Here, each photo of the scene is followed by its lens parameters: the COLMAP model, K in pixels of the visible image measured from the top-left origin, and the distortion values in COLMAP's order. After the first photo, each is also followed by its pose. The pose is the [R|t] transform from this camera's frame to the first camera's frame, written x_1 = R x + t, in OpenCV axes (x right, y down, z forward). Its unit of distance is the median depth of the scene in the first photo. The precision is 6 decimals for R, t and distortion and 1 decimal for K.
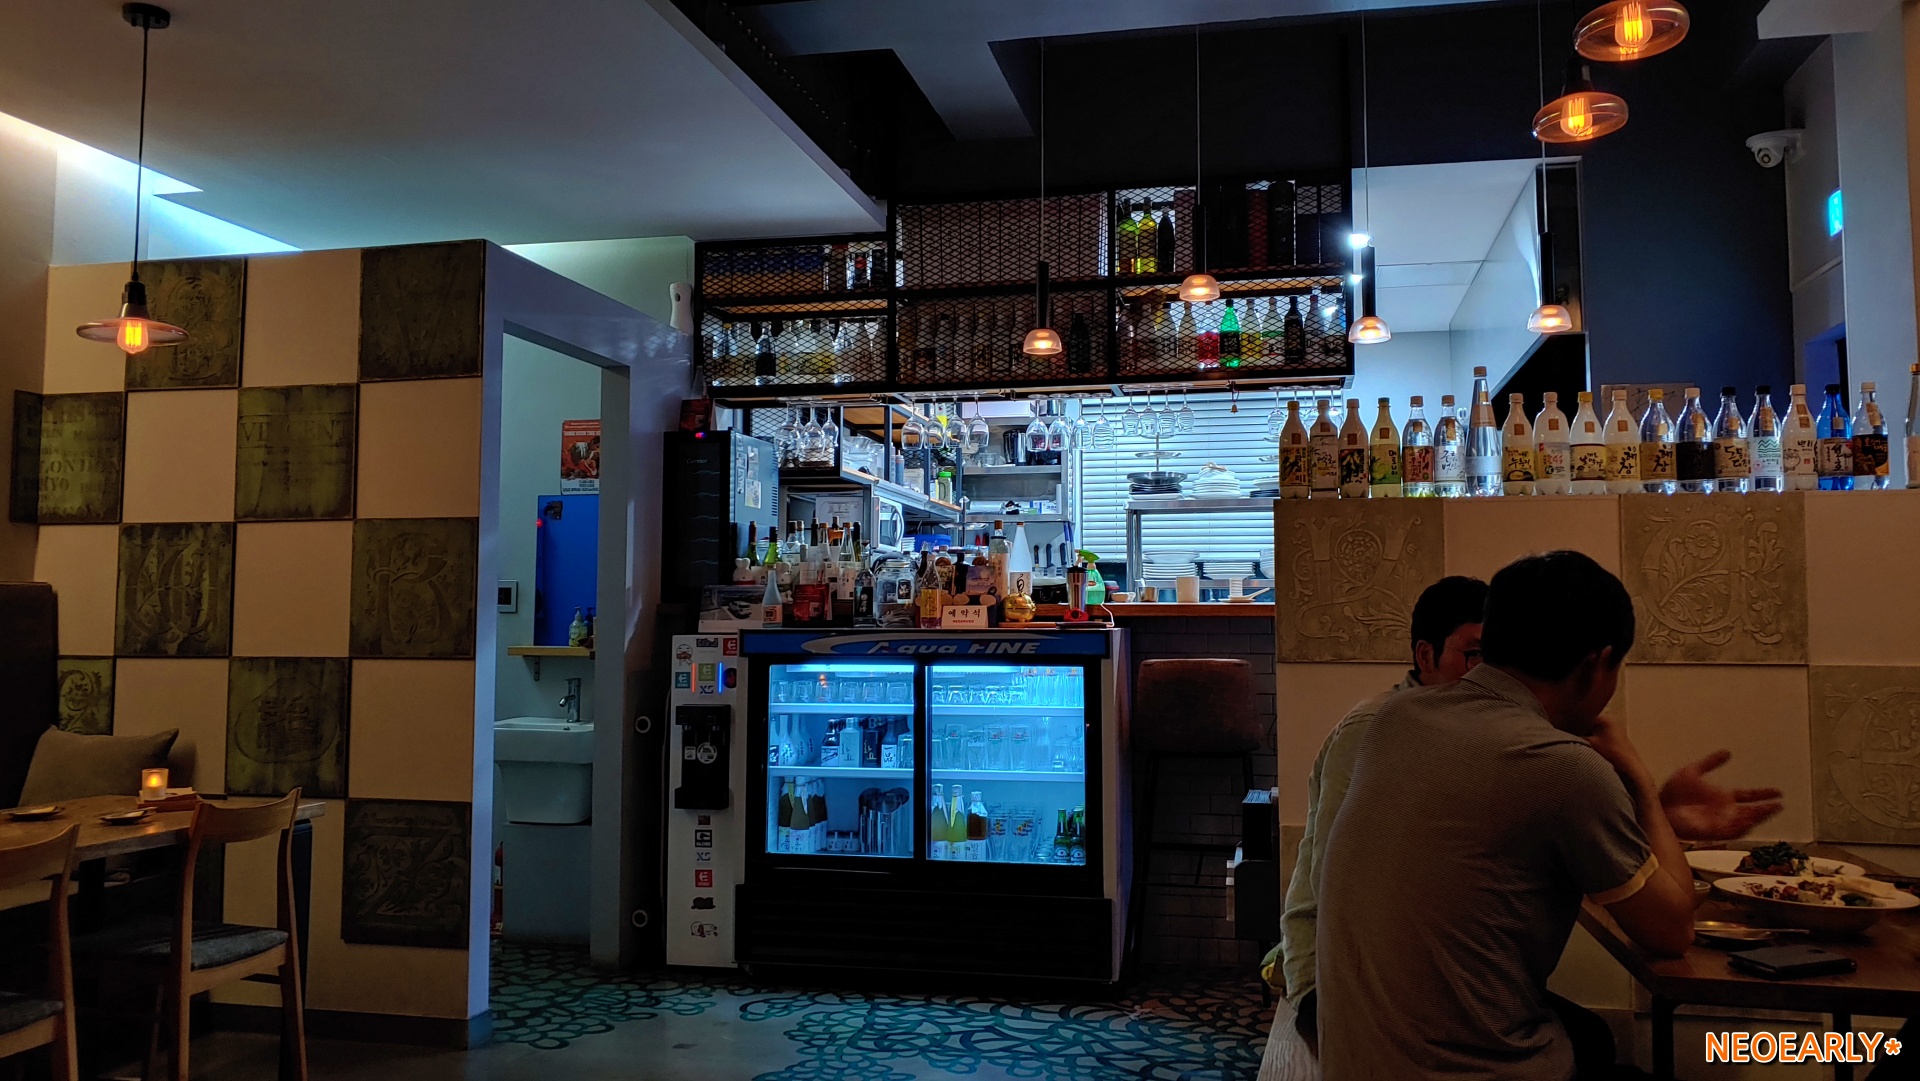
lens RADIAL K [[1516.8, 0, 1000.8], [0, 1516.8, 533.4], [0, 0, 1]] dist [0.000136, 0.006968]
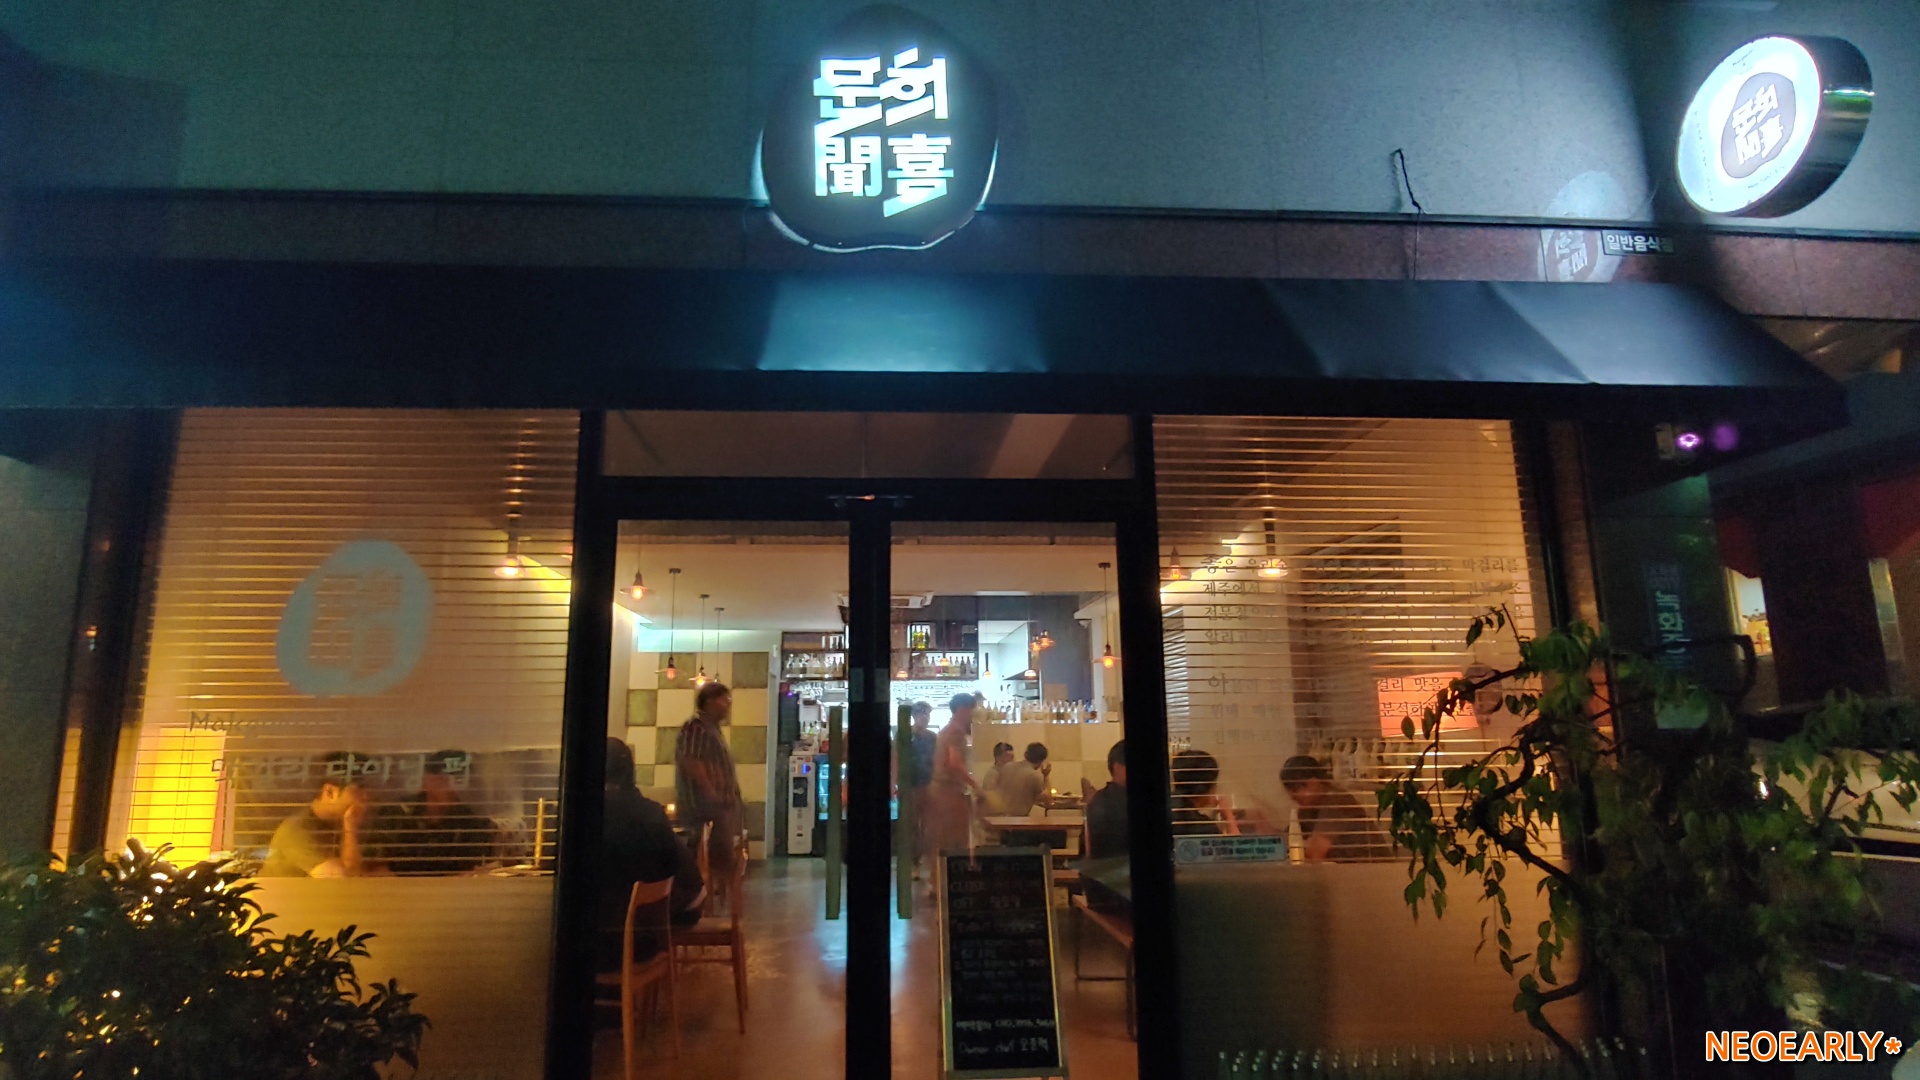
lens RADIAL K [[1027.4, 0, 960.0], [0, 1027.4, 540.0], [0, 0, 1]] dist [-0.003232, -0.000042]
pose [[0.963177, 0.044244, 0.265203, -0.554564], [-0.009011, 0.991125, -0.132624, -0.128835], [-0.268717, 0.125351, 0.955028, -1.586769]]
